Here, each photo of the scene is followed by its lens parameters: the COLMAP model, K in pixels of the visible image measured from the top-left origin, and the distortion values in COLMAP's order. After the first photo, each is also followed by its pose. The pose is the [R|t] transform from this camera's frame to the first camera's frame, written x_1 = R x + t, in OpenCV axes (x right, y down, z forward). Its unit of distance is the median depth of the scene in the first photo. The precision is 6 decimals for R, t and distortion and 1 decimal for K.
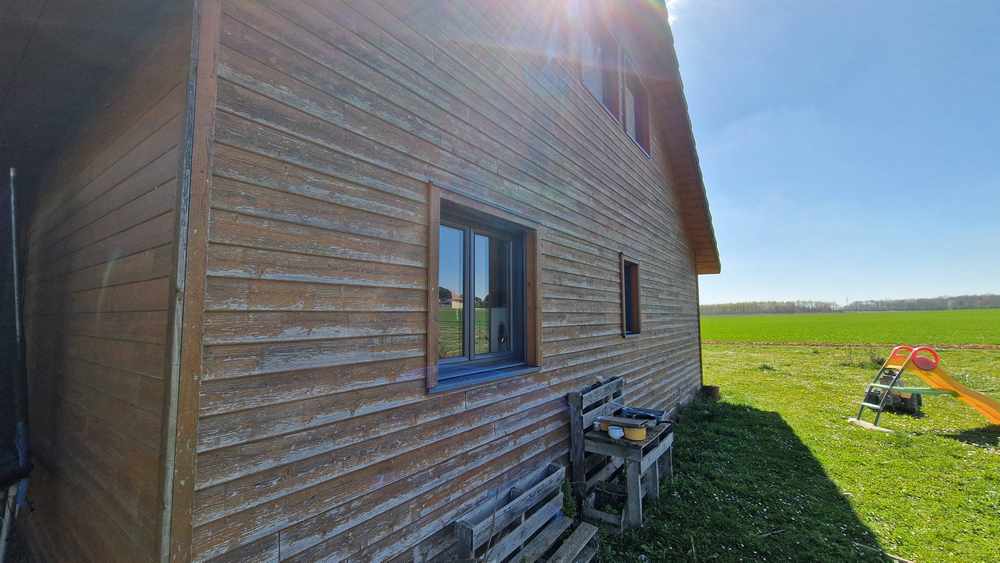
lens RADIAL K [[446.5, 0, 507.6], [0, 446.5, 281.3], [0, 0, 1]] dist [-0.001100, -0.000434]
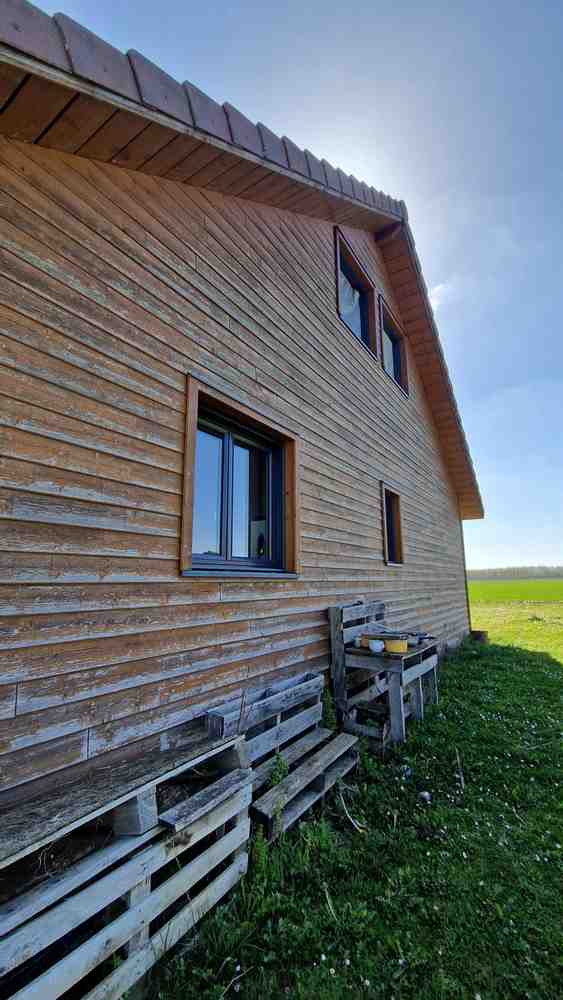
lens RADIAL K [[446.5, 0, 281.5], [0, 446.5, 500.0], [0, 0, 1]] dist [-0.001100, -0.000434]
pose [[0.999948, 0.002511, 0.009911, 0.027408], [-0.001420, 0.994081, -0.108631, 0.150764], [-0.010125, 0.108611, 0.994033, -0.005105]]
